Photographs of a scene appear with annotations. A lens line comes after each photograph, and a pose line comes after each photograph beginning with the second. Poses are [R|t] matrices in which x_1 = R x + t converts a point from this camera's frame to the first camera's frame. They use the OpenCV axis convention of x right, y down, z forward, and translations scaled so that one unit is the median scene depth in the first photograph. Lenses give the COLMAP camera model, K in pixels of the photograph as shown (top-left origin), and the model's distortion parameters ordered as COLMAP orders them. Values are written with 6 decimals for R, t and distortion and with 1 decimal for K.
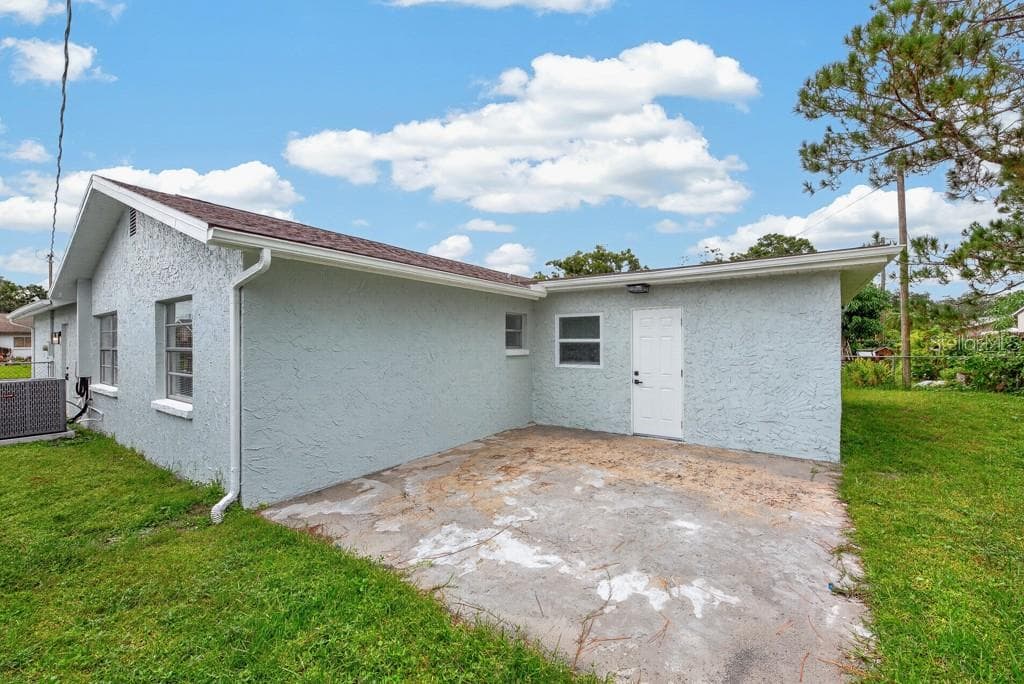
lens RADIAL K [[403.2, 0, 512.0], [0, 403.2, 342.0], [0, 0, 1]] dist [0.001116, -0.000507]
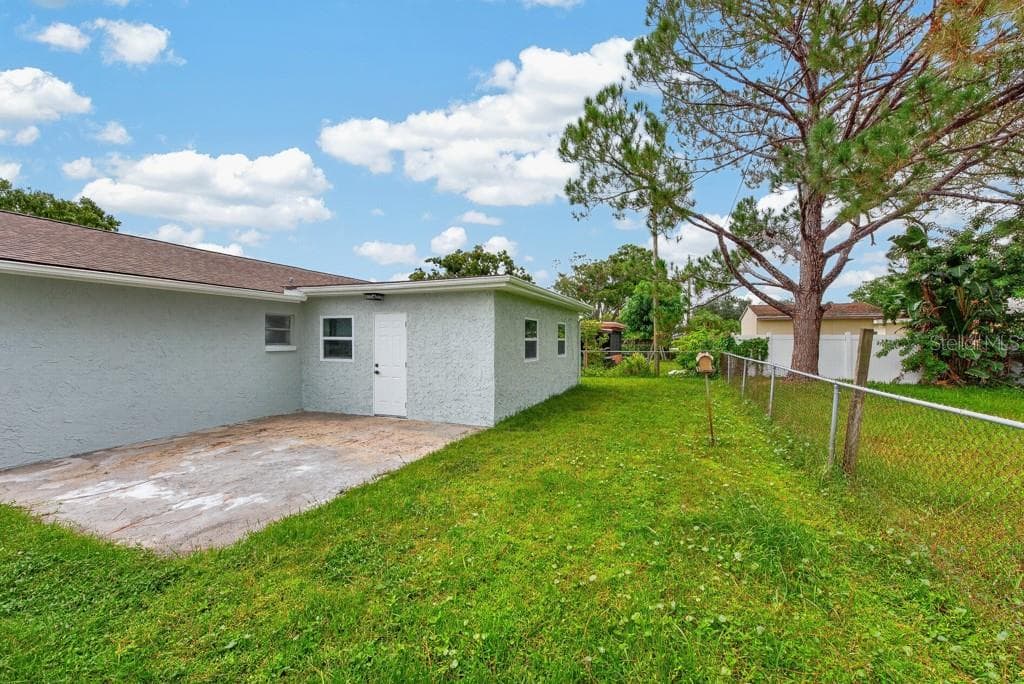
lens RADIAL K [[406.1, 0, 510.1], [0, 406.1, 342.2], [0, 0, 1]] dist [0.000609, -0.000922]
pose [[0.971822, 0.003170, 0.235693, 0.400899], [-0.005453, 0.999944, 0.009036, -0.006273], [-0.235651, -0.010066, 0.971786, -0.288910]]
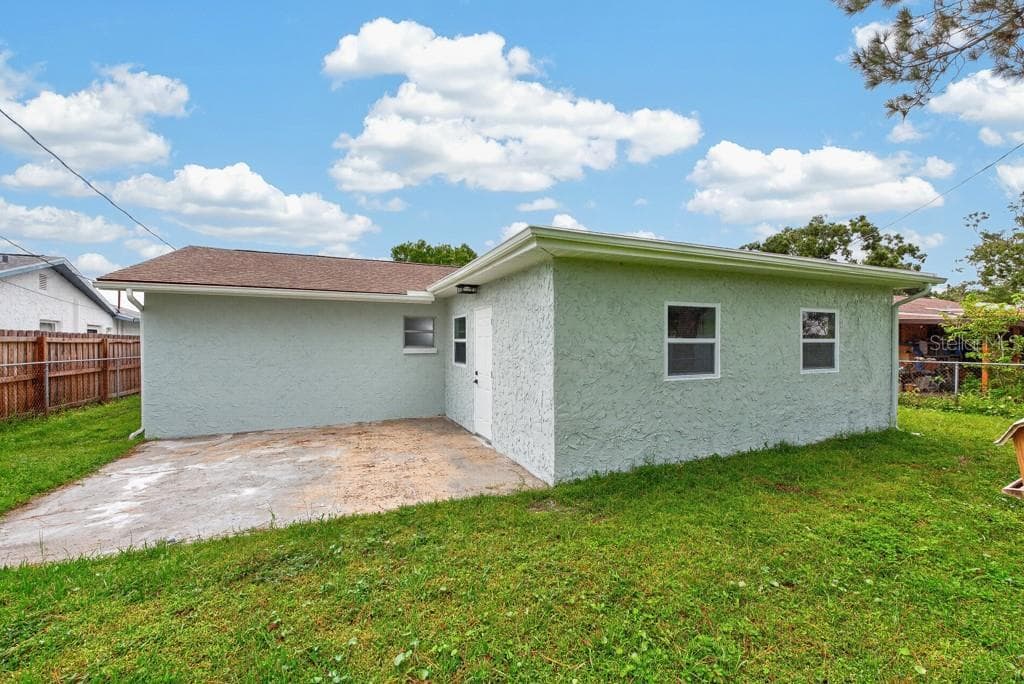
lens RADIAL K [[403.2, 0, 512.0], [0, 403.2, 342.0], [0, 0, 1]] dist [0.001116, -0.000507]
pose [[0.858413, 0.002344, -0.512954, 0.875771], [-0.000075, 0.999990, 0.004444, -0.004393], [0.512960, -0.003777, 0.858404, 0.178220]]
